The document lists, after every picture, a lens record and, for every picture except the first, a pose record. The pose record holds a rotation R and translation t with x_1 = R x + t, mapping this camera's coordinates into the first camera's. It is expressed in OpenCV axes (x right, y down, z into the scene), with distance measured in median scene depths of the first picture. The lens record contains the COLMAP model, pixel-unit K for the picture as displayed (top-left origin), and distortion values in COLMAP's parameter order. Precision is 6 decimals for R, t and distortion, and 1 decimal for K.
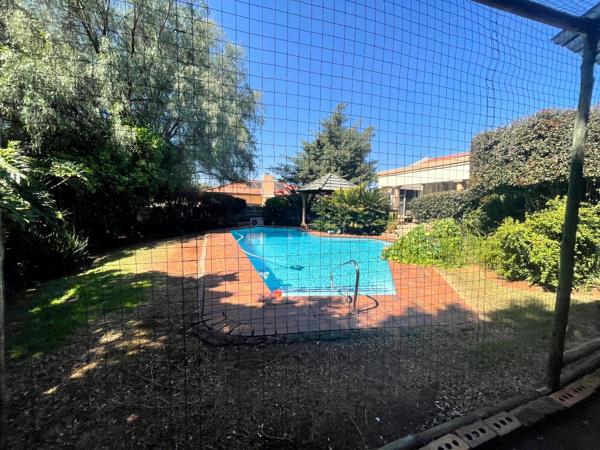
lens RADIAL K [[240.6, 0, 297.4], [0, 240.6, 225.1], [0, 0, 1]] dist [-0.002297, -0.000375]
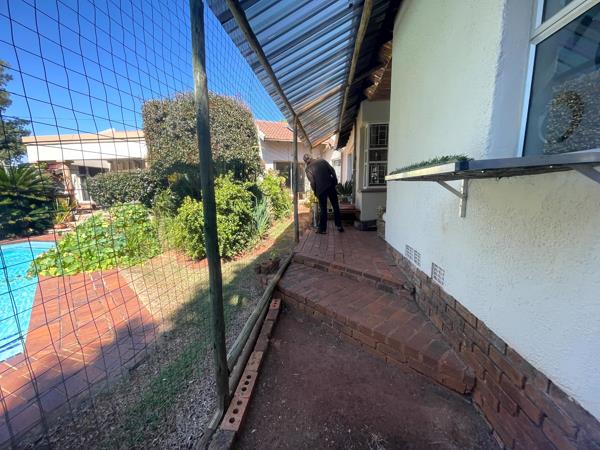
lens RADIAL K [[240.6, 0, 299.9], [0, 240.6, 224.6], [0, 0, 1]] dist [-0.002297, -0.000375]
pose [[0.463927, -0.163136, 0.870723, 0.203683], [0.096943, 0.986344, 0.133146, -0.006390], [-0.880553, 0.022641, 0.473406, 0.131660]]
